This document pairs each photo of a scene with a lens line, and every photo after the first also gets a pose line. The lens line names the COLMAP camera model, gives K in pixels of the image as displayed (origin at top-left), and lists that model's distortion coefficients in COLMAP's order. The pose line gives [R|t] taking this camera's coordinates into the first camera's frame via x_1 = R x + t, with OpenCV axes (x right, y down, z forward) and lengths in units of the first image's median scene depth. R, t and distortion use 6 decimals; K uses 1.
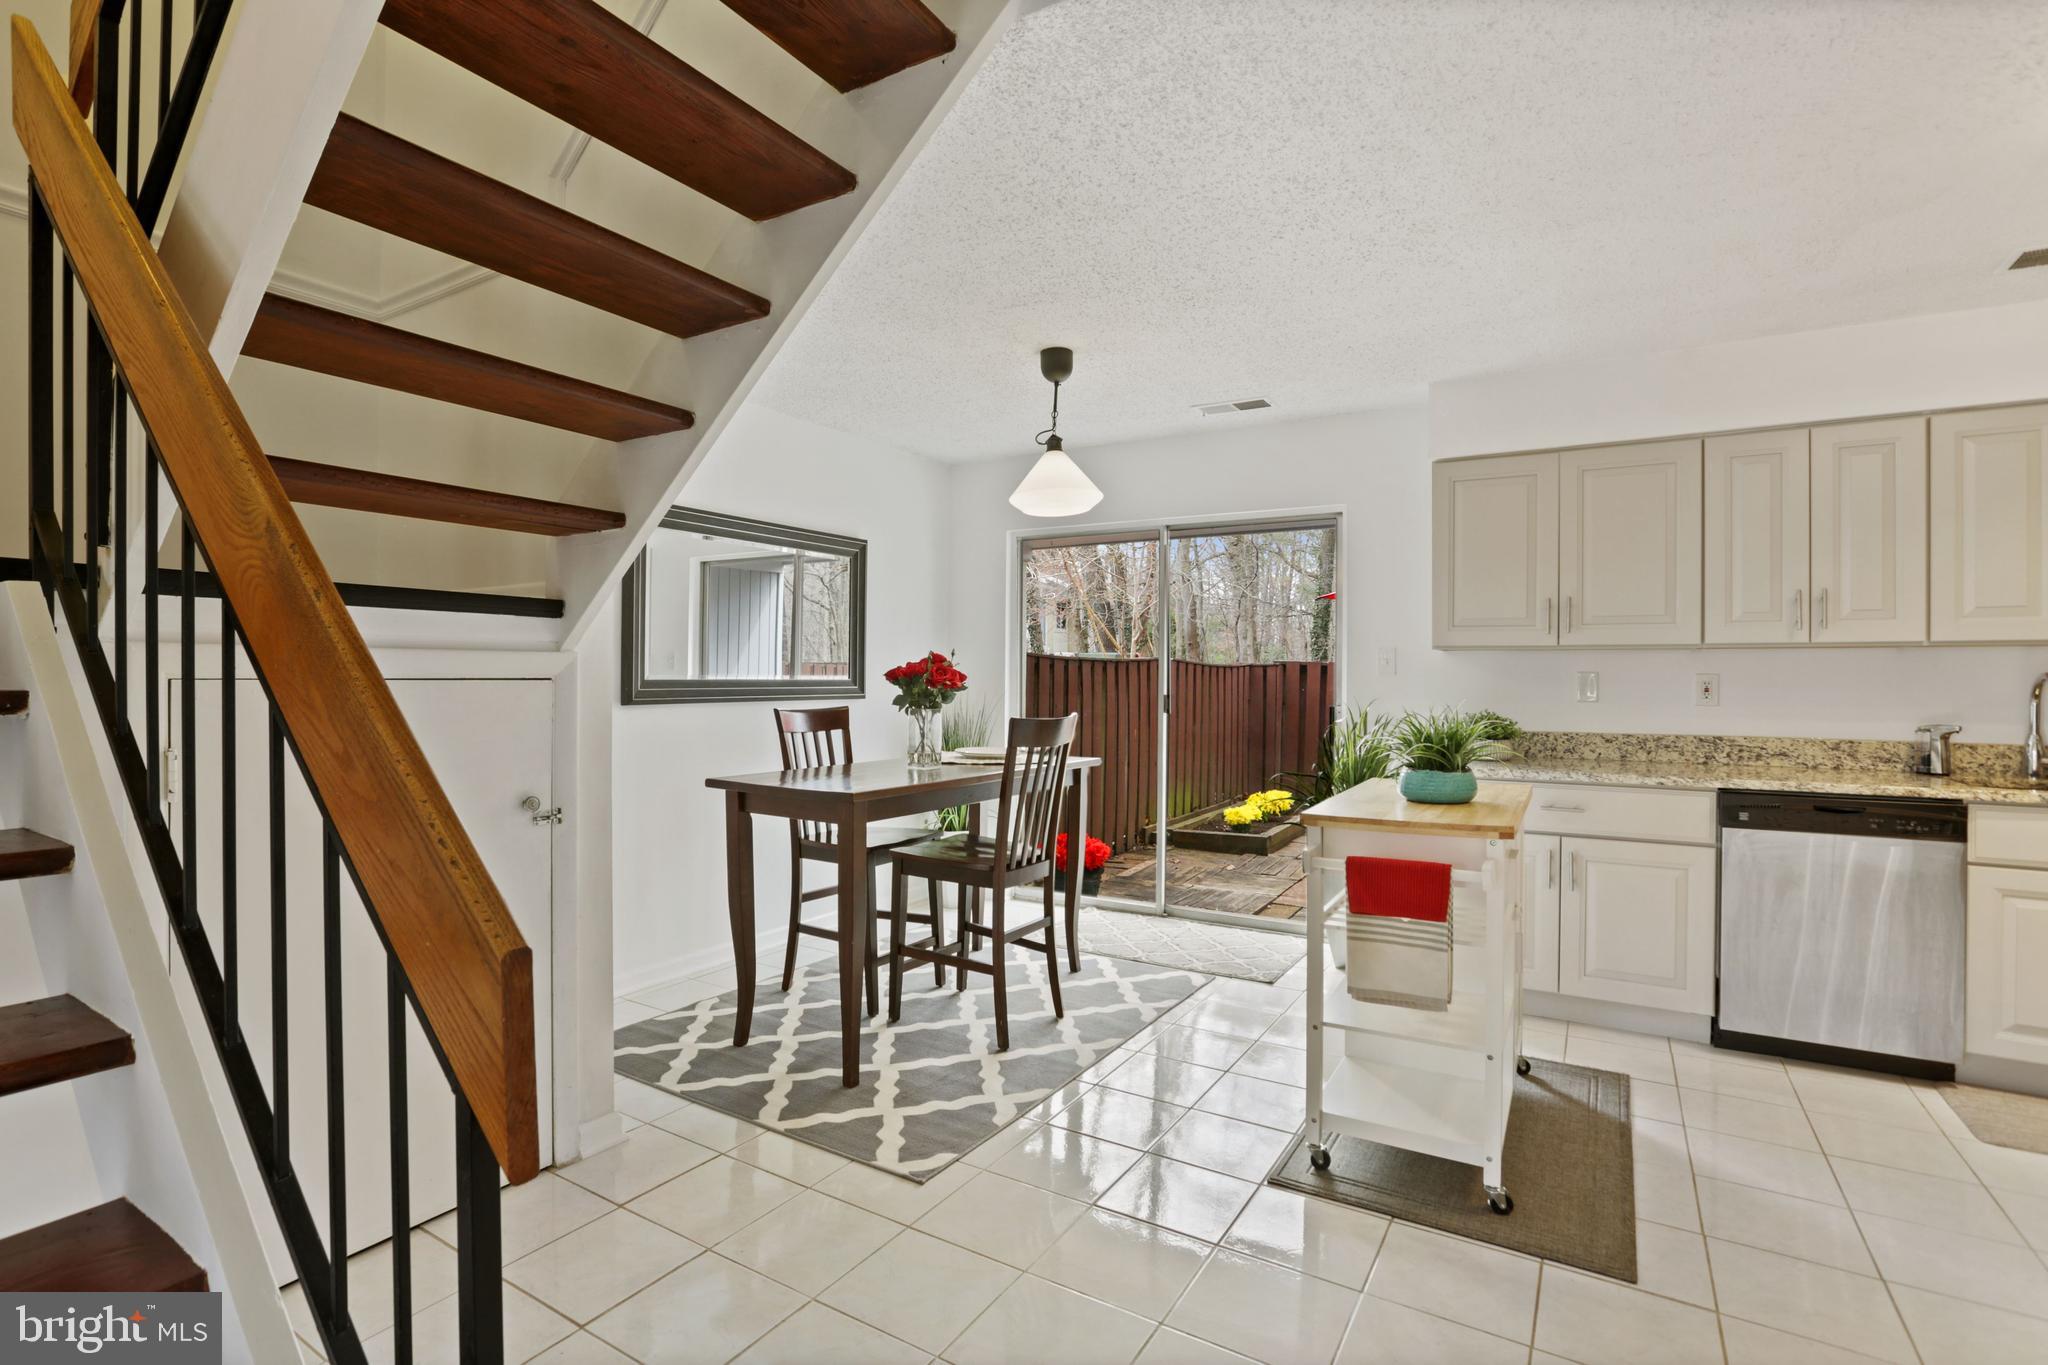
lens RADIAL K [[970.9, 0, 1019.4], [0, 970.9, 672.2], [0, 0, 1]] dist [-0.040132, 0.020175]
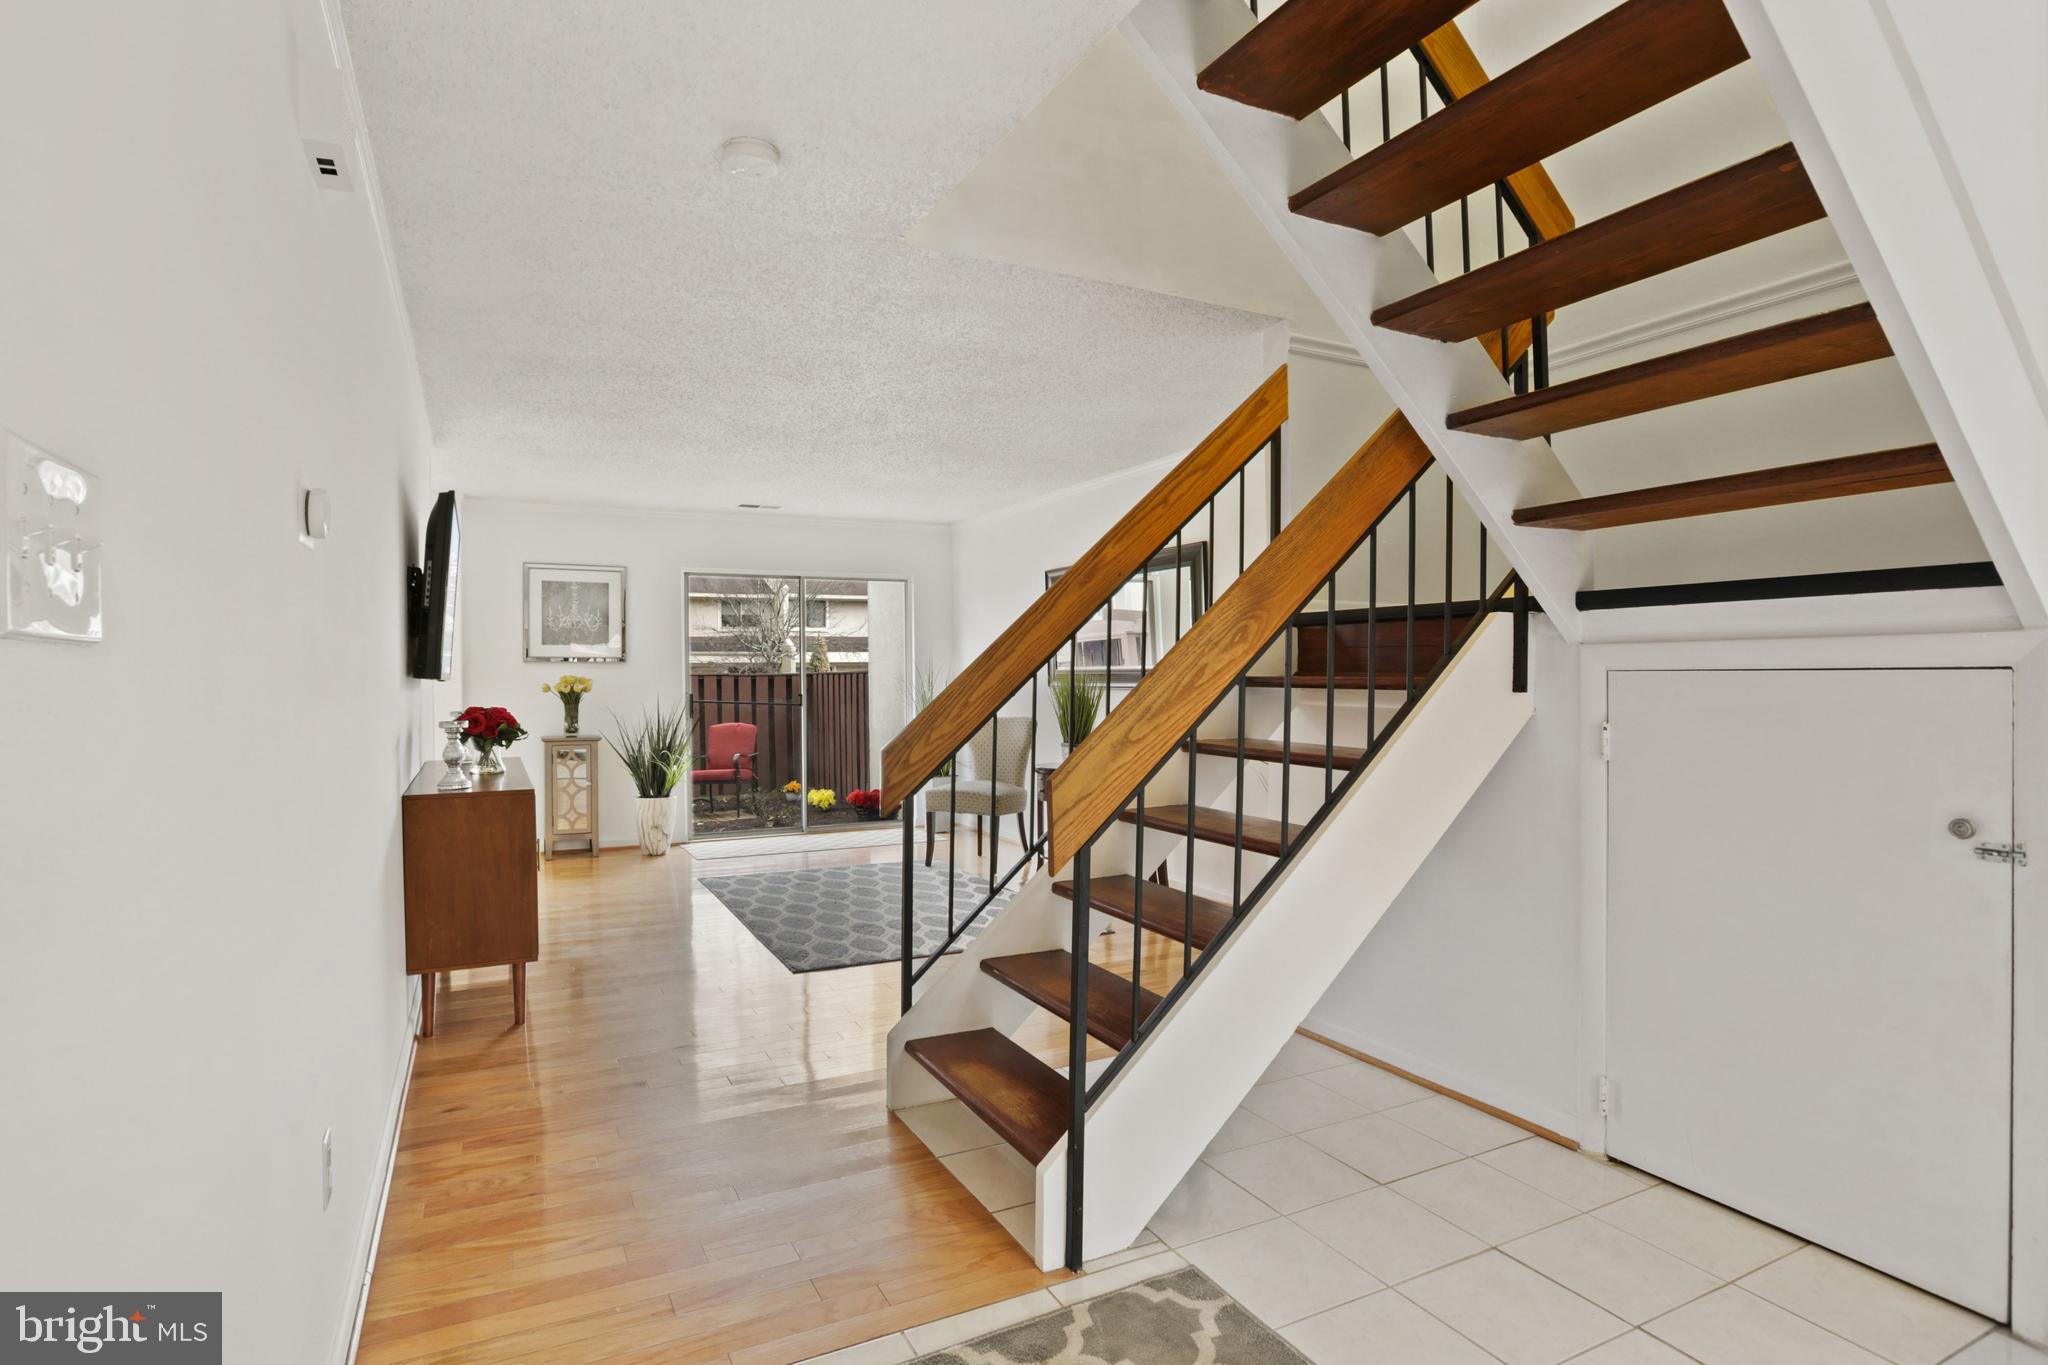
lens RADIAL K [[1039.3, 0, 973.1], [0, 1039.3, 676.4], [0, 0, 1]] dist [-0.038948, 0.000902]
pose [[-0.552697, -0.000324, -0.833382, 0.396276], [0.007865, 0.999953, -0.005605, 0.007701], [0.833345, -0.009652, -0.552669, 0.504145]]
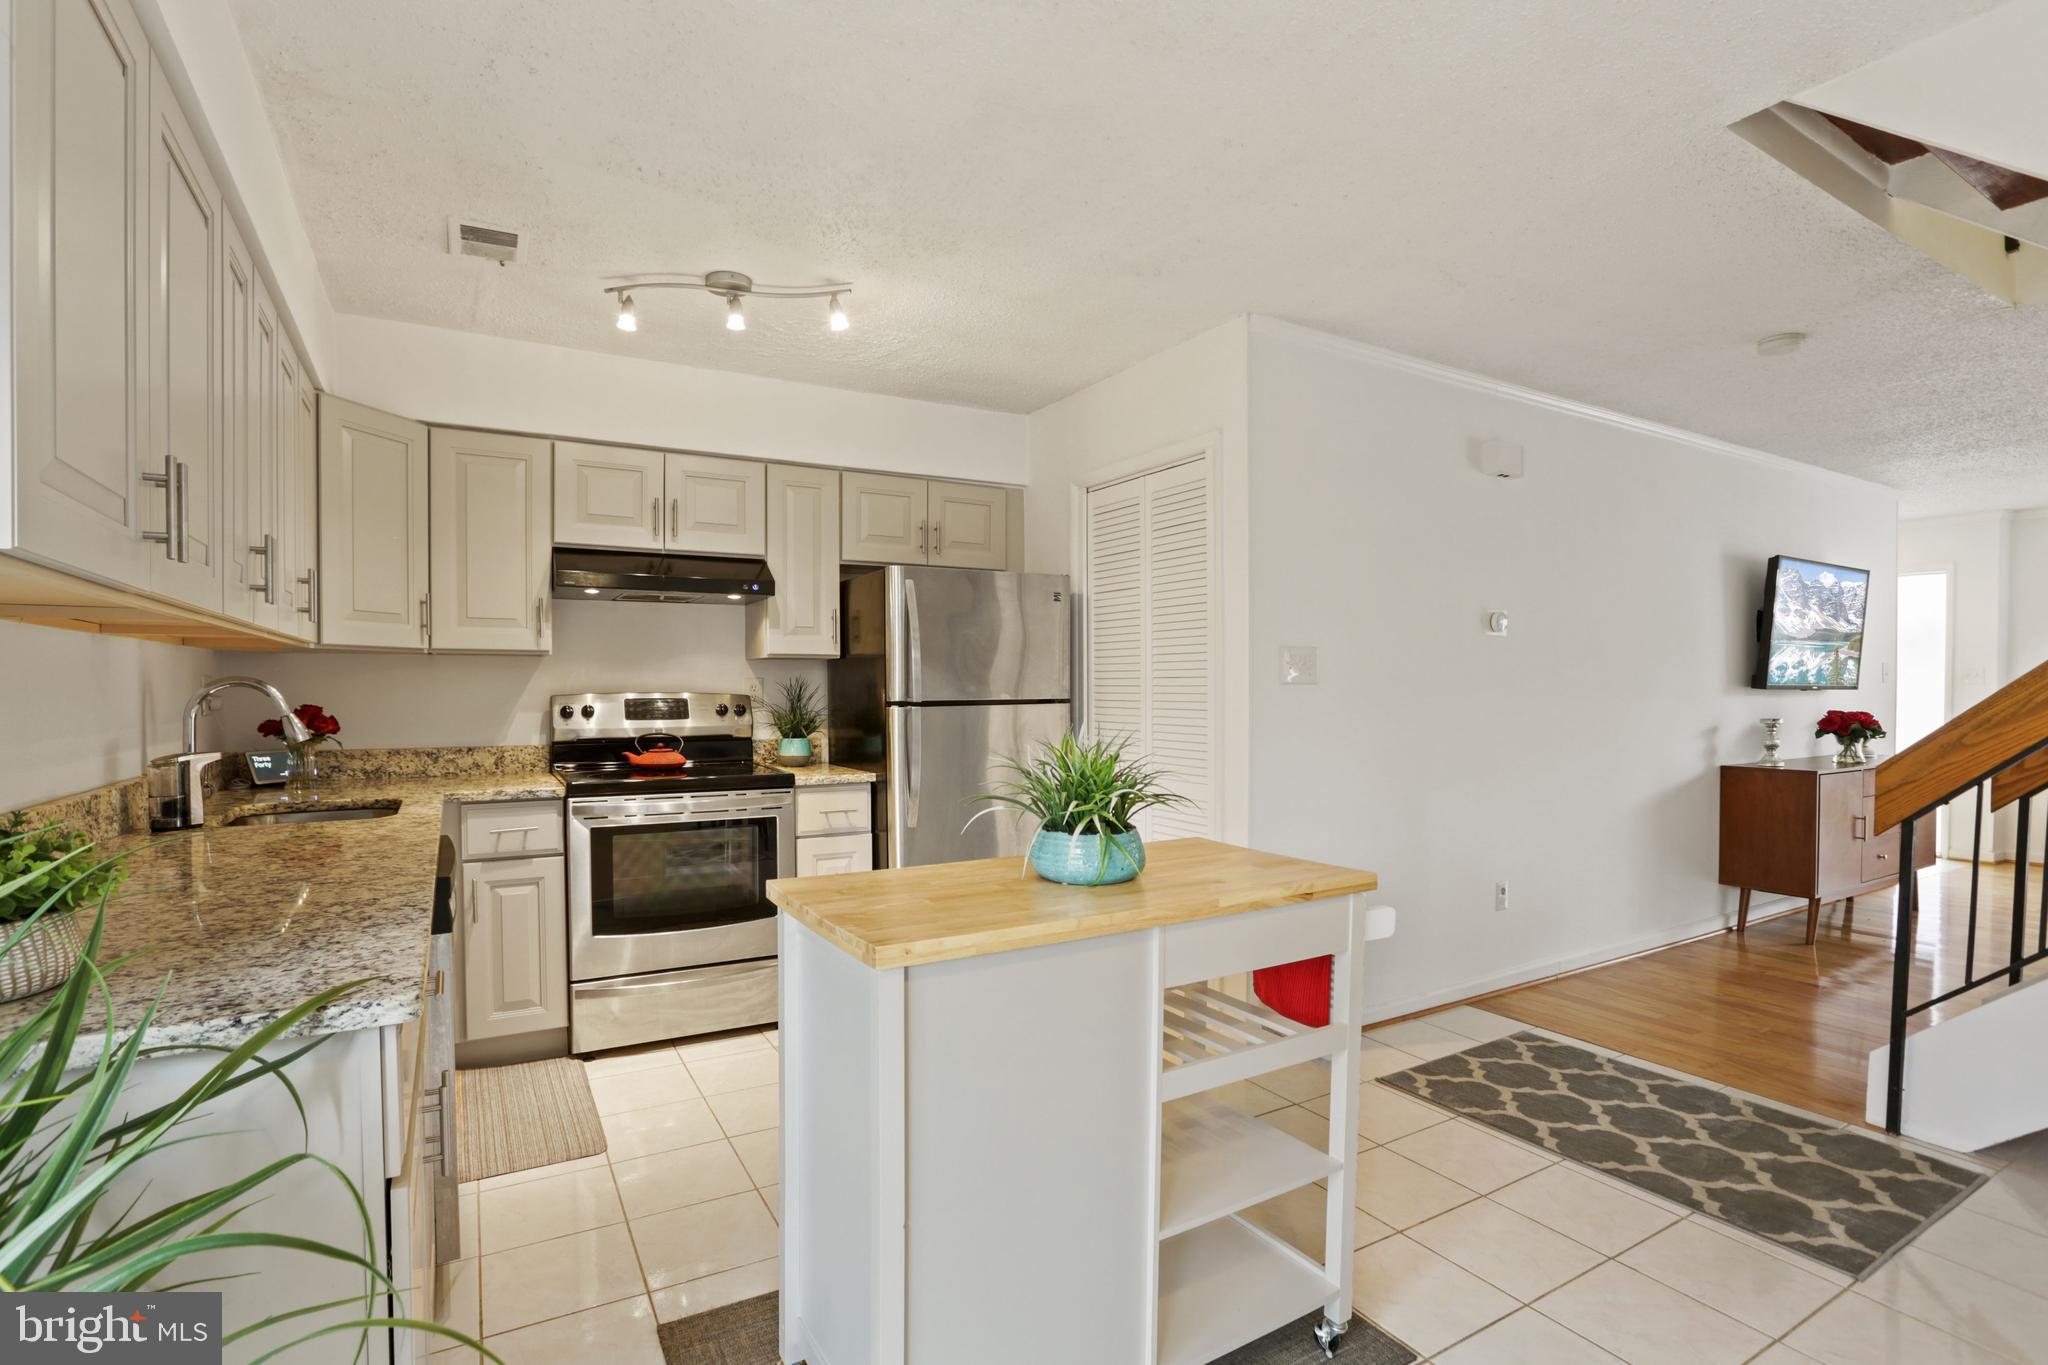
lens RADIAL K [[970.6, 0, 1009.6], [0, 970.6, 704.6], [0, 0, 1]] dist [-0.051923, 0.021566]
pose [[-0.873432, -0.014476, 0.486732, 0.121058], [-0.005836, 0.999797, 0.019264, 0.003949], [-0.486912, 0.013986, -0.873339, 1.187296]]
